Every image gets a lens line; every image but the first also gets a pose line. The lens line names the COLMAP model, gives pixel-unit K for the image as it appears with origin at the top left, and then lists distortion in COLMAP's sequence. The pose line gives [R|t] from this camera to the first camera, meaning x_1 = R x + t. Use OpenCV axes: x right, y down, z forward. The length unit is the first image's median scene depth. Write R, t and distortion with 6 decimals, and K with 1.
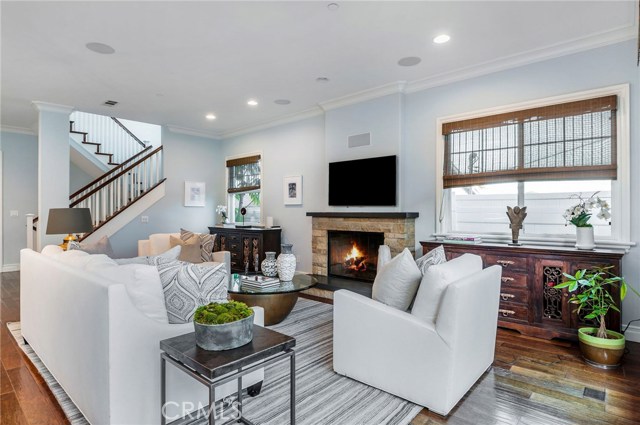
lens RADIAL K [[349.9, 0, 302.8], [0, 349.9, 211.0], [0, 0, 1]] dist [-0.020073, -0.002674]
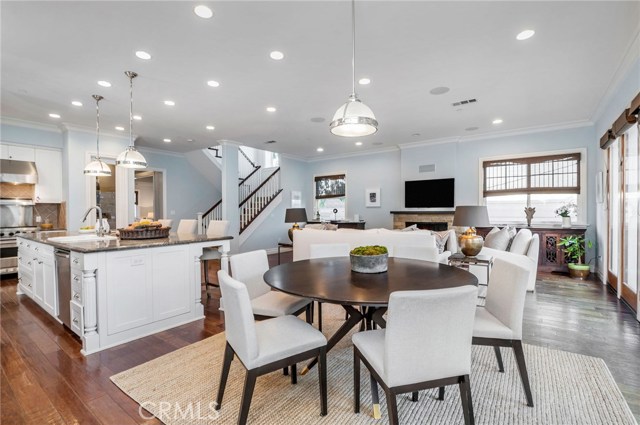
lens RADIAL K [[291.5, 0, 316.5], [0, 291.5, 214.5], [0, 0, 1]] dist [-0.006362, -0.001847]
pose [[0.994407, -0.004525, 0.105515, -0.710931], [0.003601, 0.999953, 0.008949, 0.008399], [-0.105550, -0.008519, 0.994377, -0.474442]]
